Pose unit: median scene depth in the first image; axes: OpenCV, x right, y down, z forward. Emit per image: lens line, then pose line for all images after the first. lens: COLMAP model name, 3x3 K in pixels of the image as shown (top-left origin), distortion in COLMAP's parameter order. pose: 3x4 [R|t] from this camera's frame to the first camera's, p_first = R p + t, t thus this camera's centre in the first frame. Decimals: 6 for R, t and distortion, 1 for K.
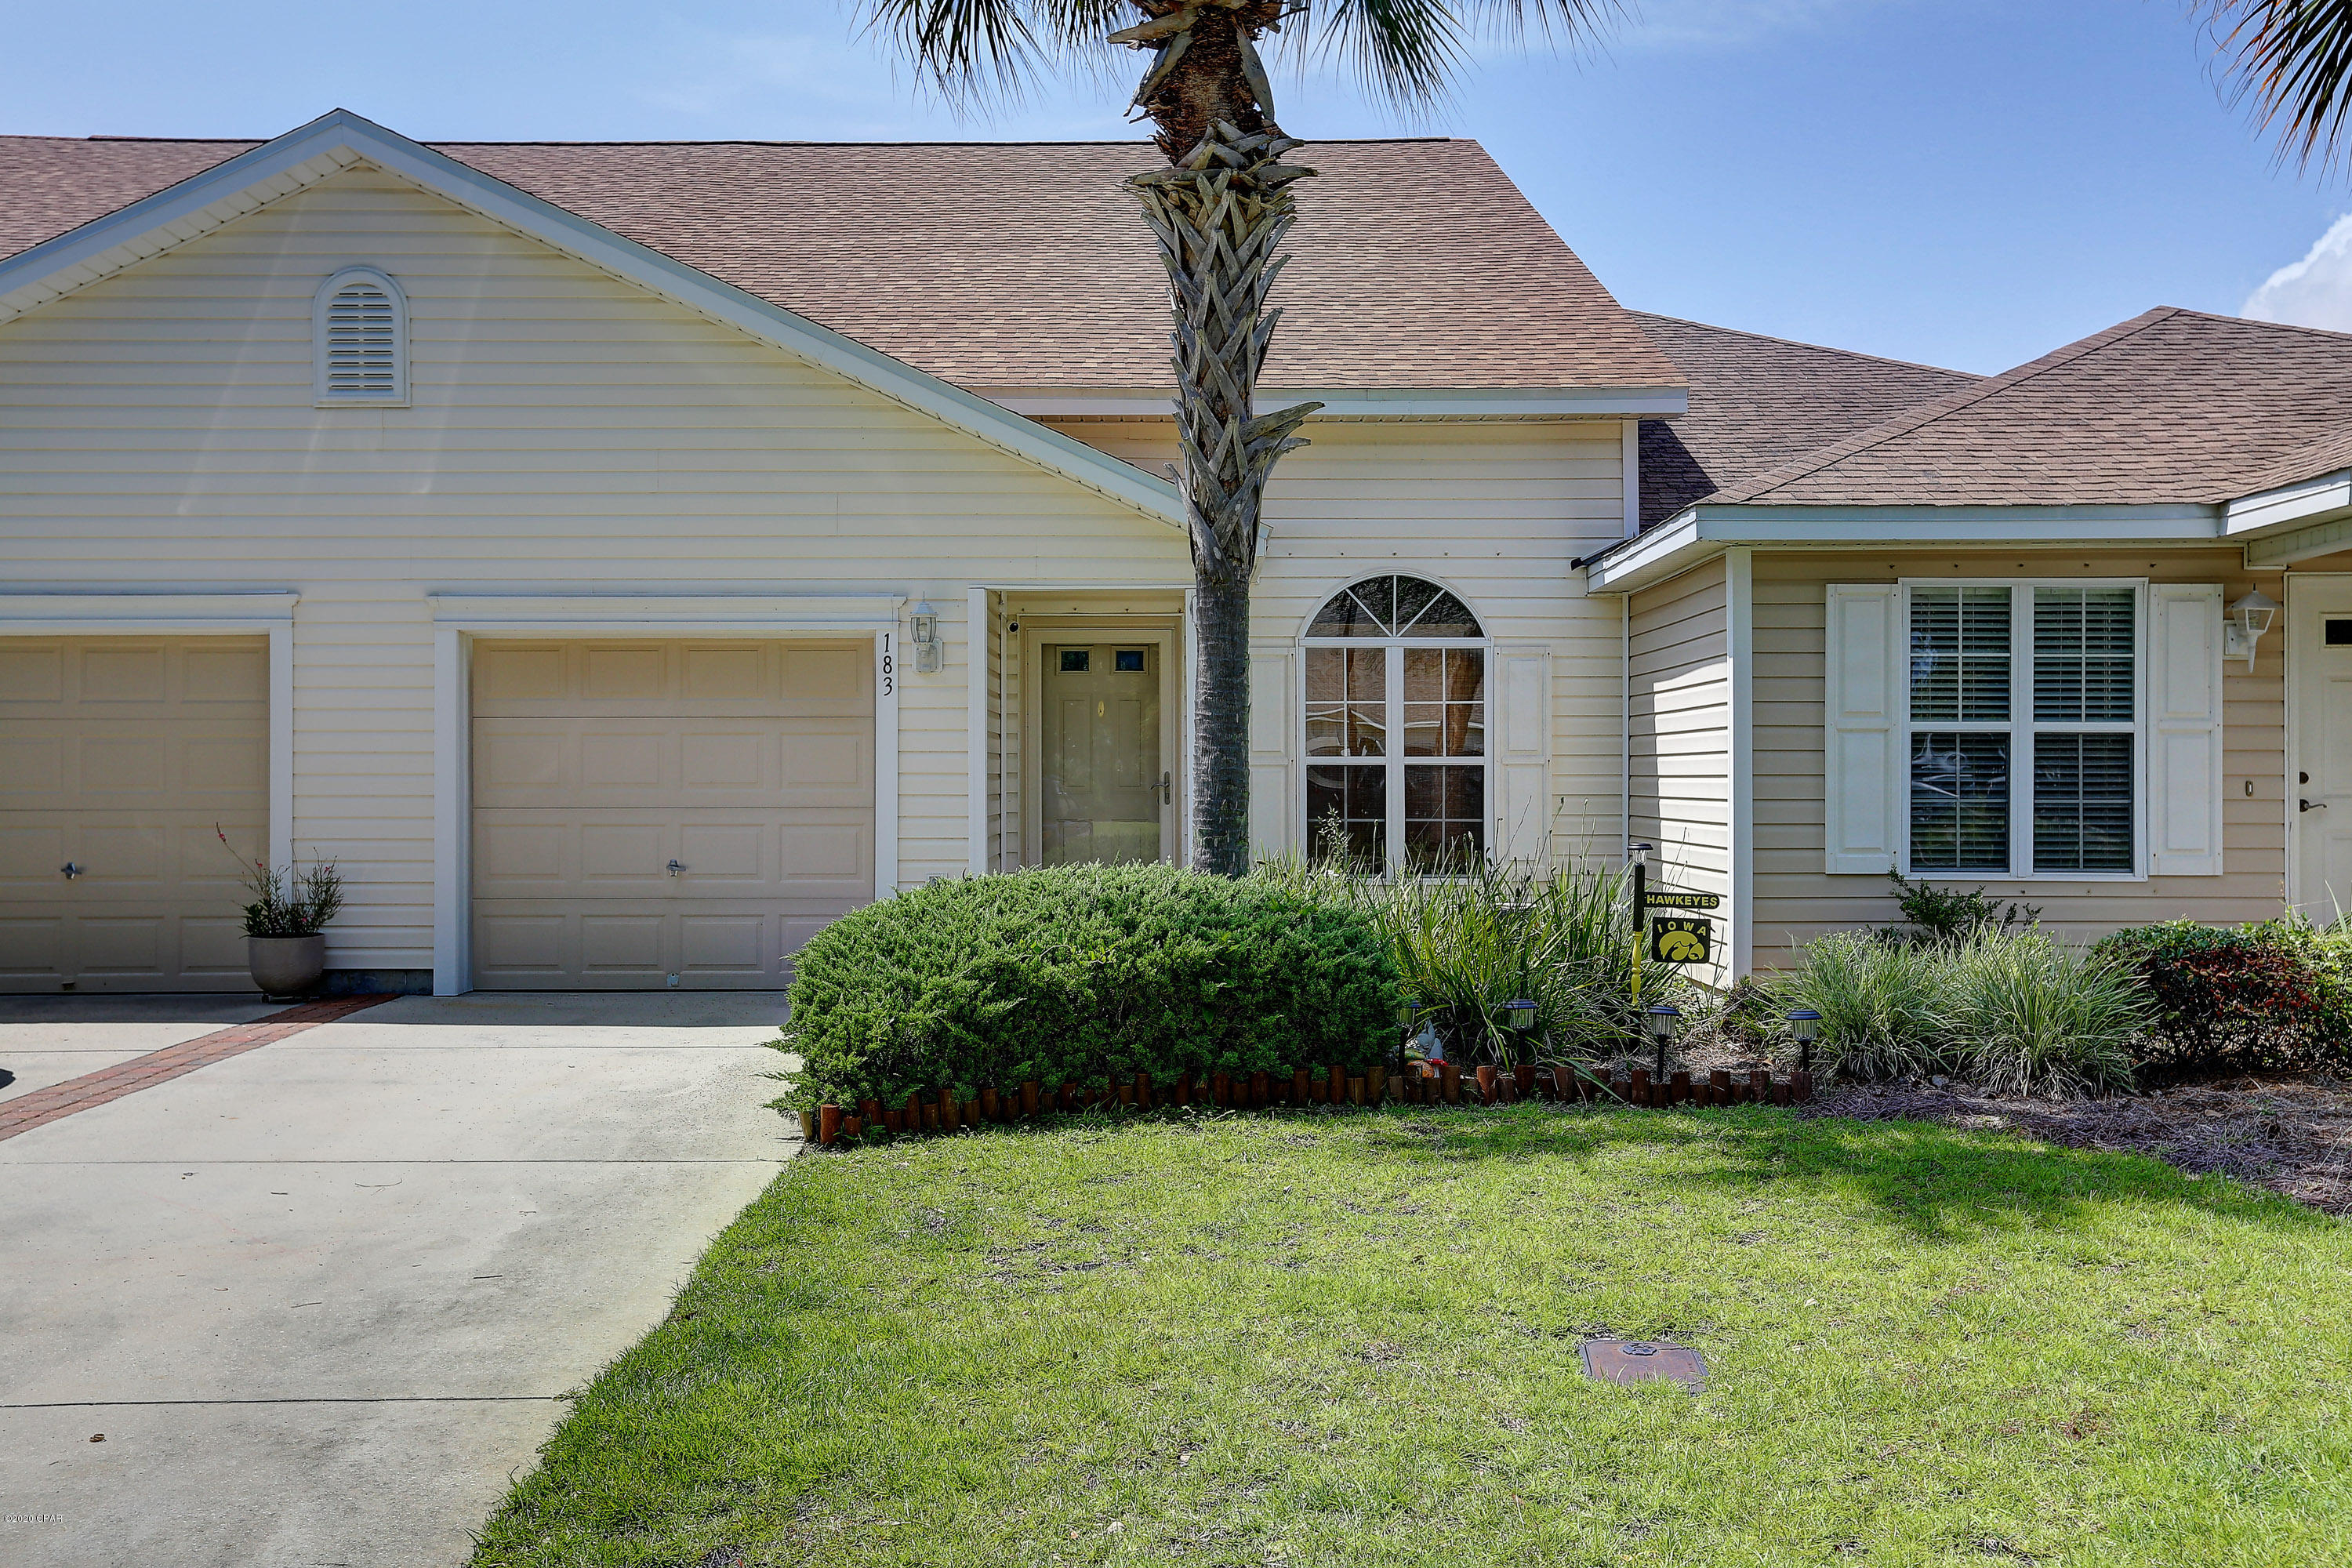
lens RADIAL K [[2267.2, 0, 1176.0], [0, 2267.2, 784.0], [0, 0, 1]] dist [0.065005, 0.016308]
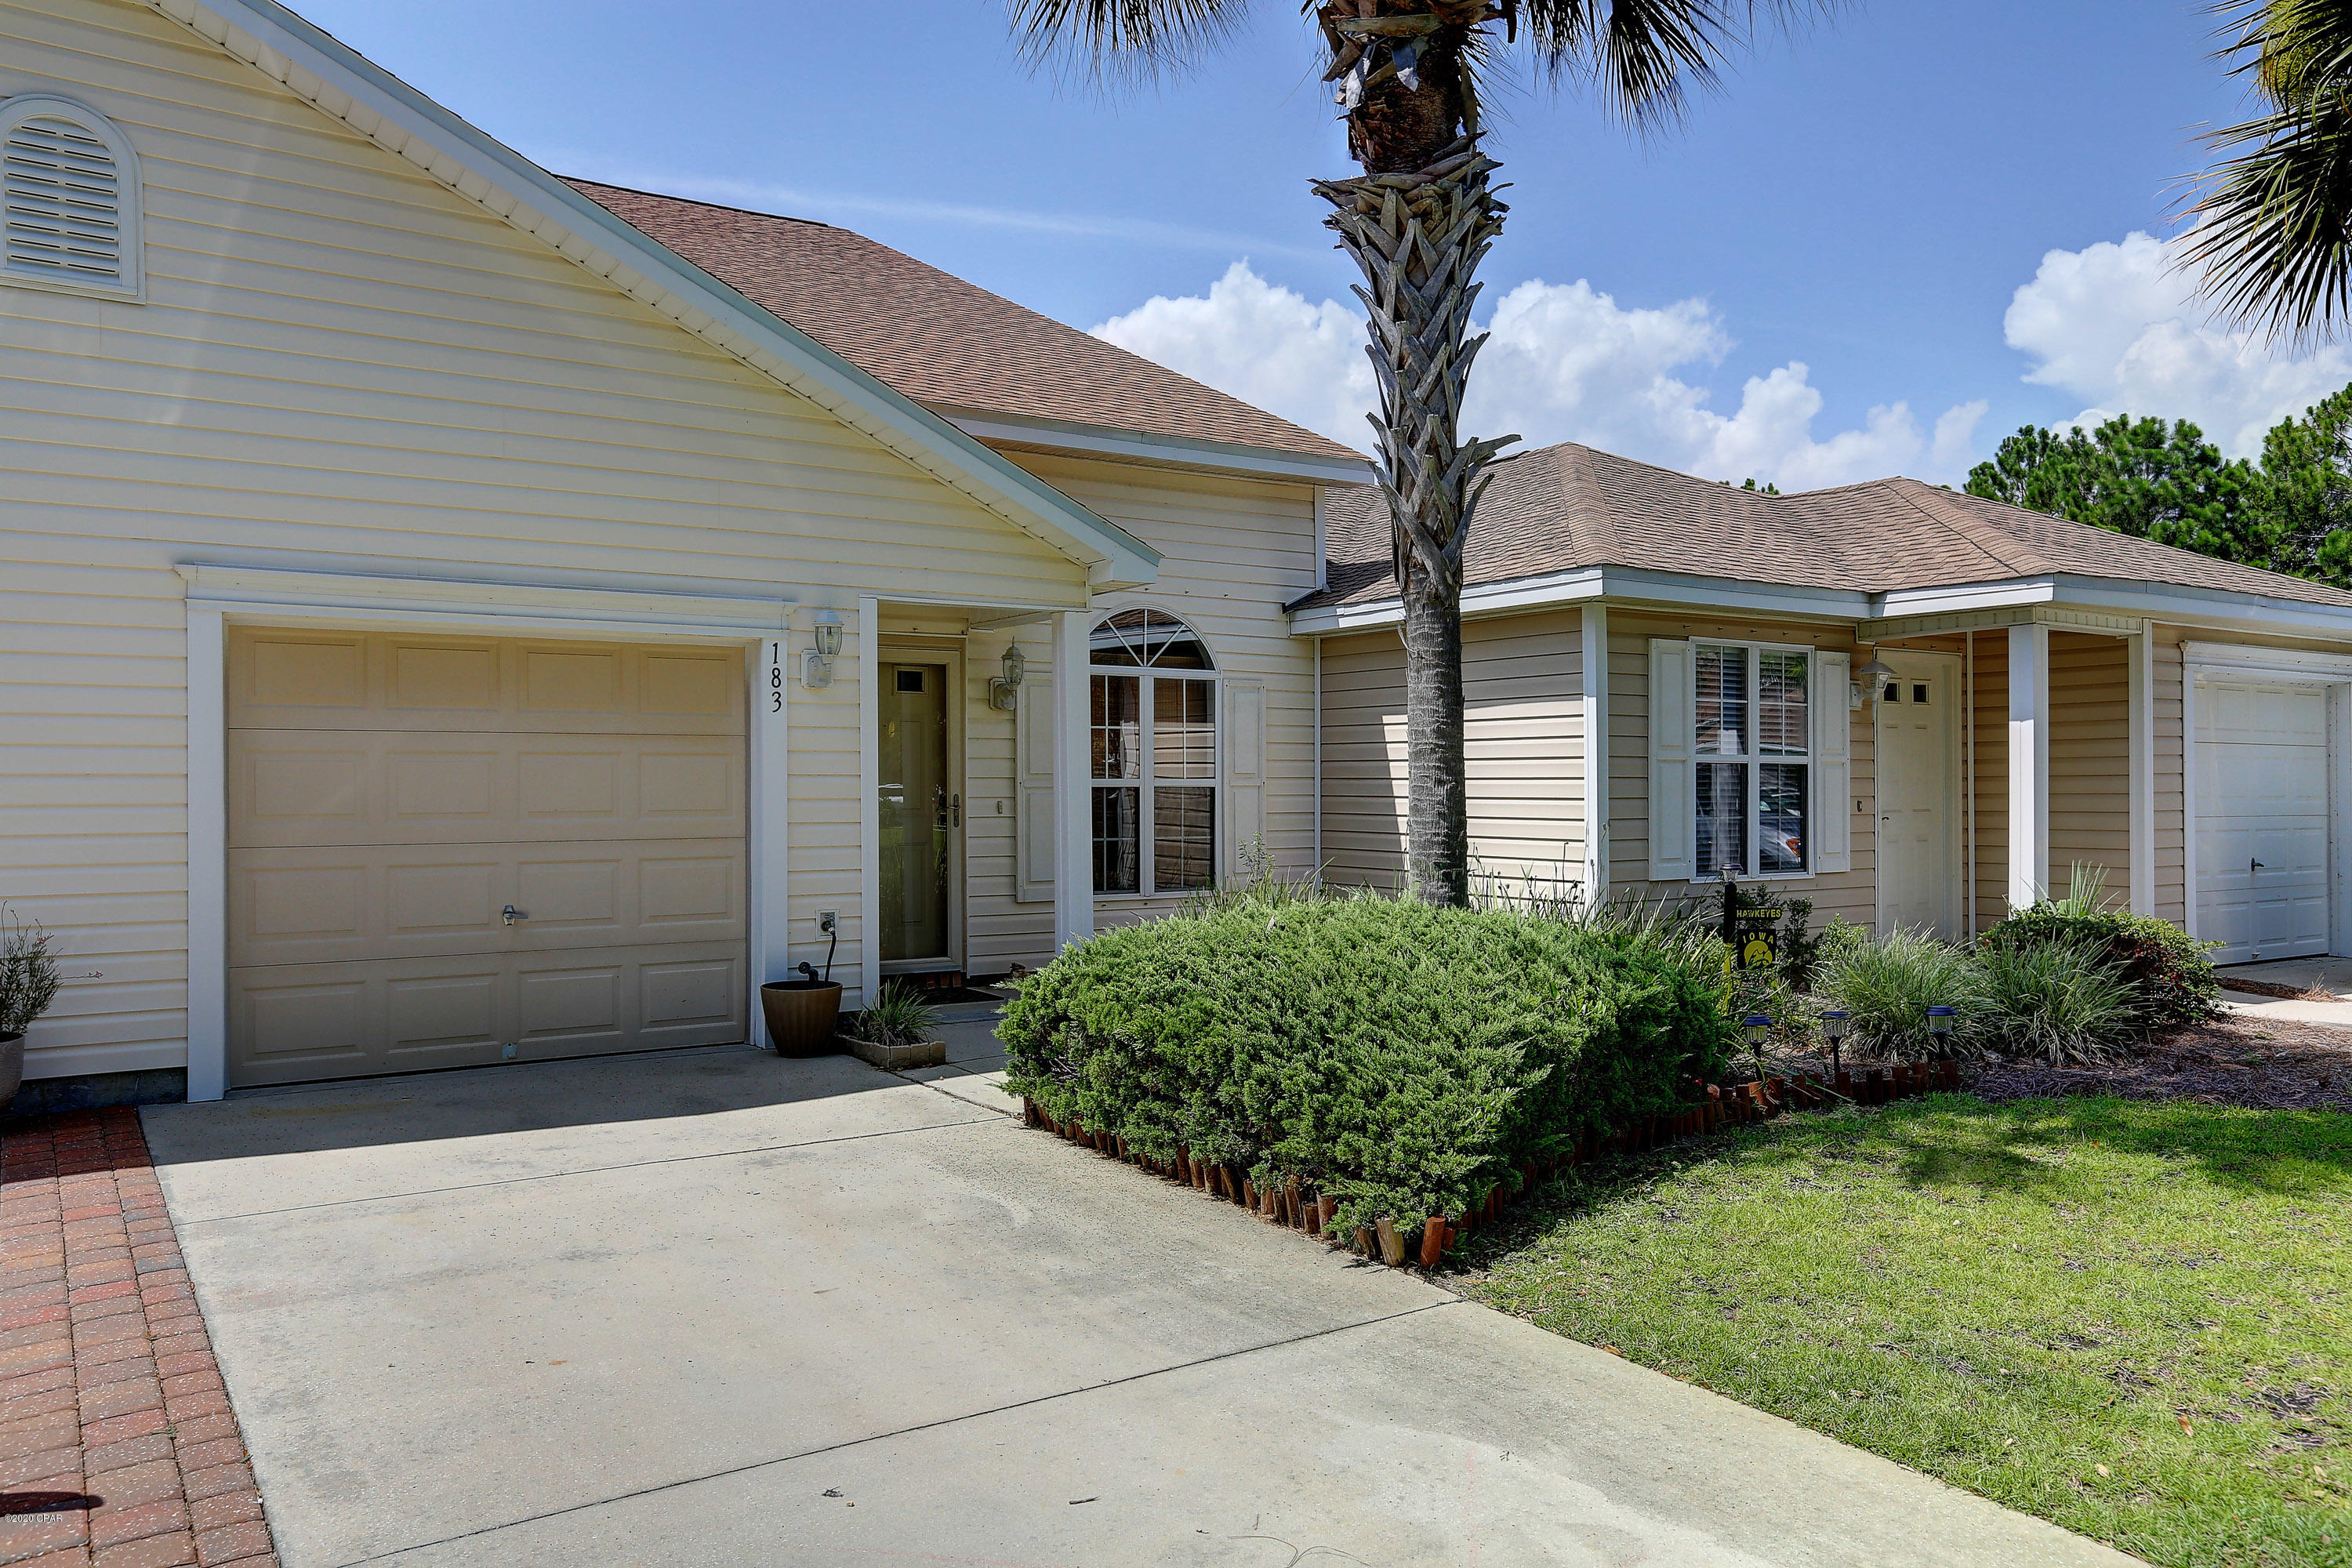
lens RADIAL K [[1723.4, 0, 1176.0], [0, 1723.4, 784.0], [0, 0, 1]] dist [0.002865, 0.068206]
pose [[0.822755, -0.001148, 0.568395, -0.381545], [0.001548, 0.999999, -0.000221, -0.010239], [-0.568394, 0.001062, 0.822756, 0.350291]]
